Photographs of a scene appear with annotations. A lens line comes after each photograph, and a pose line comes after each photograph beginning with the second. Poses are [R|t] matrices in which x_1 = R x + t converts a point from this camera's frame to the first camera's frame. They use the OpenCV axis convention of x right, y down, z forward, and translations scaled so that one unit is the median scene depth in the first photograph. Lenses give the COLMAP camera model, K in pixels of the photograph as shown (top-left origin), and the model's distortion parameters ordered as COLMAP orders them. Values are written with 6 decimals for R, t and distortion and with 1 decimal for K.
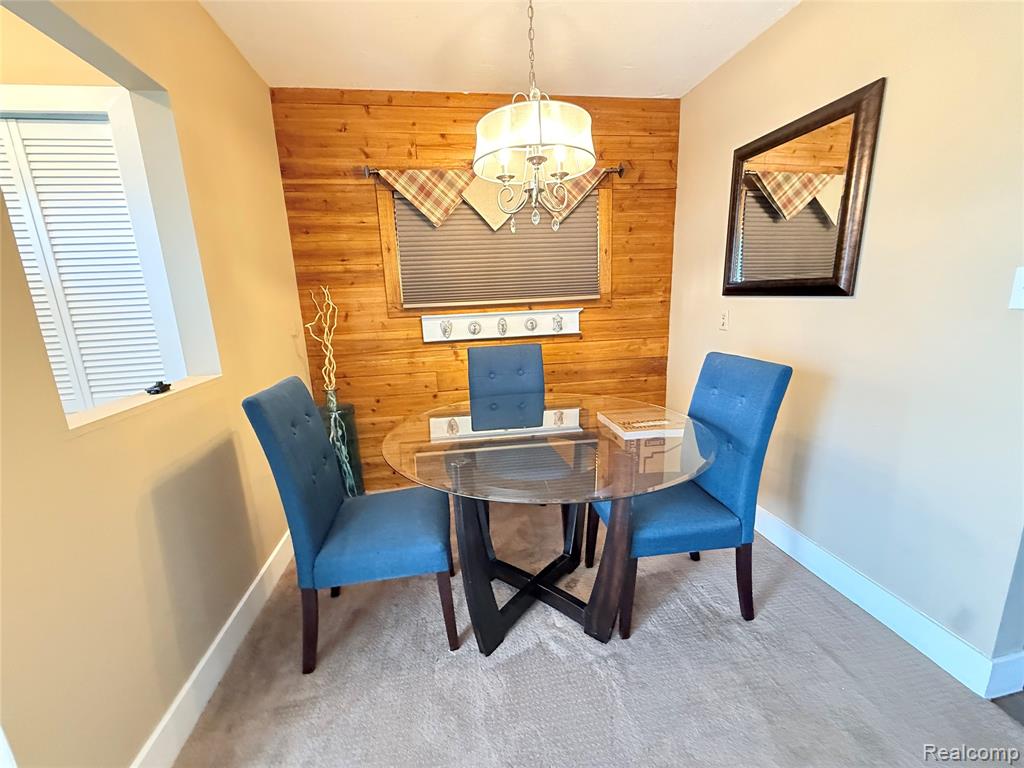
lens RADIAL K [[409.3, 0, 506.6], [0, 409.3, 382.6], [0, 0, 1]] dist [0.000652, 0.000402]
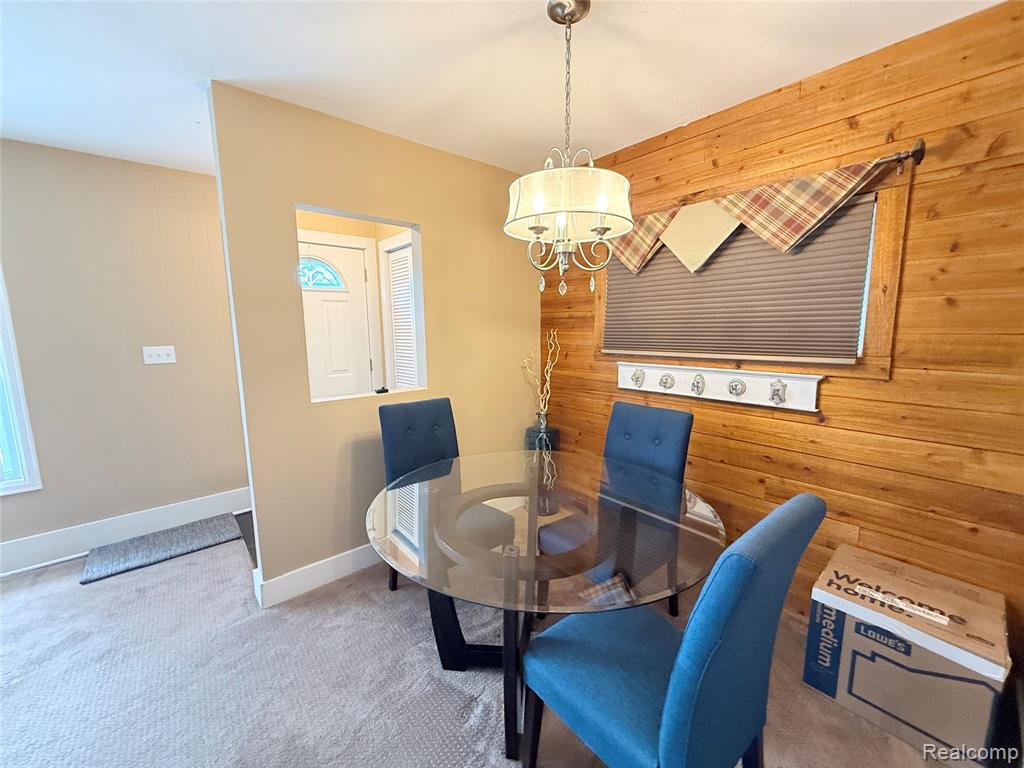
lens RADIAL K [[409.3, 0, 505.8], [0, 409.3, 381.4], [0, 0, 1]] dist [0.000652, 0.000402]
pose [[0.521940, 0.149558, -0.839768, 0.506810], [-0.189479, 0.980240, 0.056809, -0.123270], [0.831671, 0.129468, 0.539965, 0.243946]]
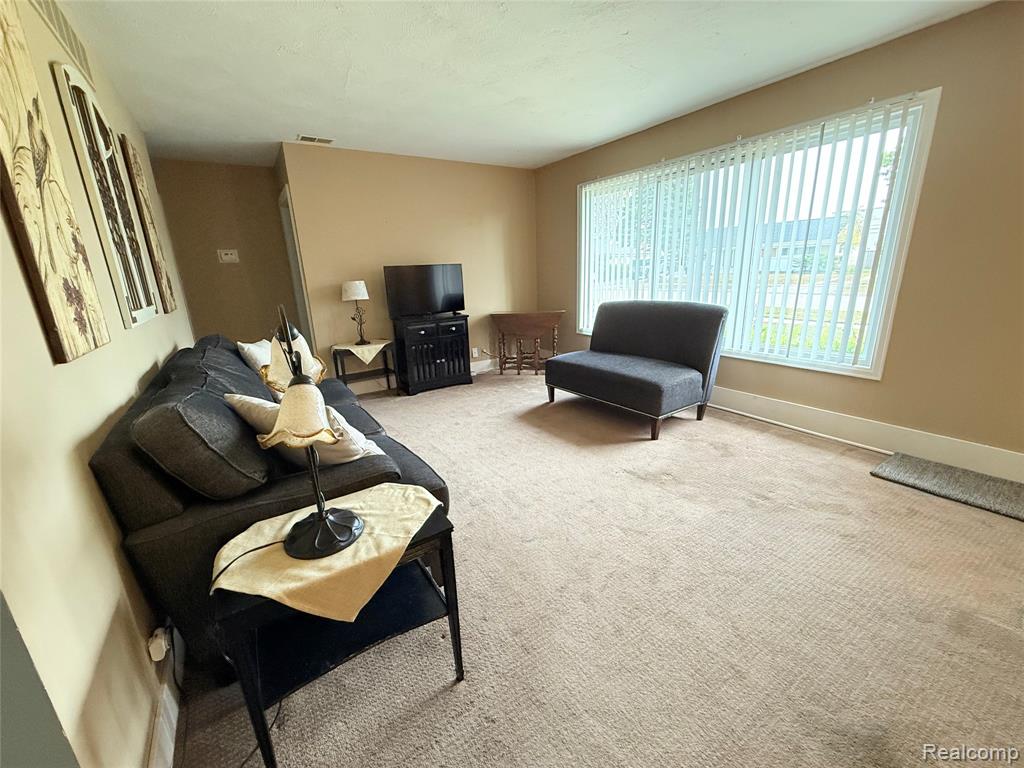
lens RADIAL K [[409.3, 0, 507.3], [0, 409.3, 379.9], [0, 0, 1]] dist [0.000652, 0.000402]
pose [[-0.908581, 0.178976, -0.377422, 0.426985], [-0.016521, 0.887450, 0.460607, -0.082828], [0.417381, 0.424734, -0.803364, 0.332860]]
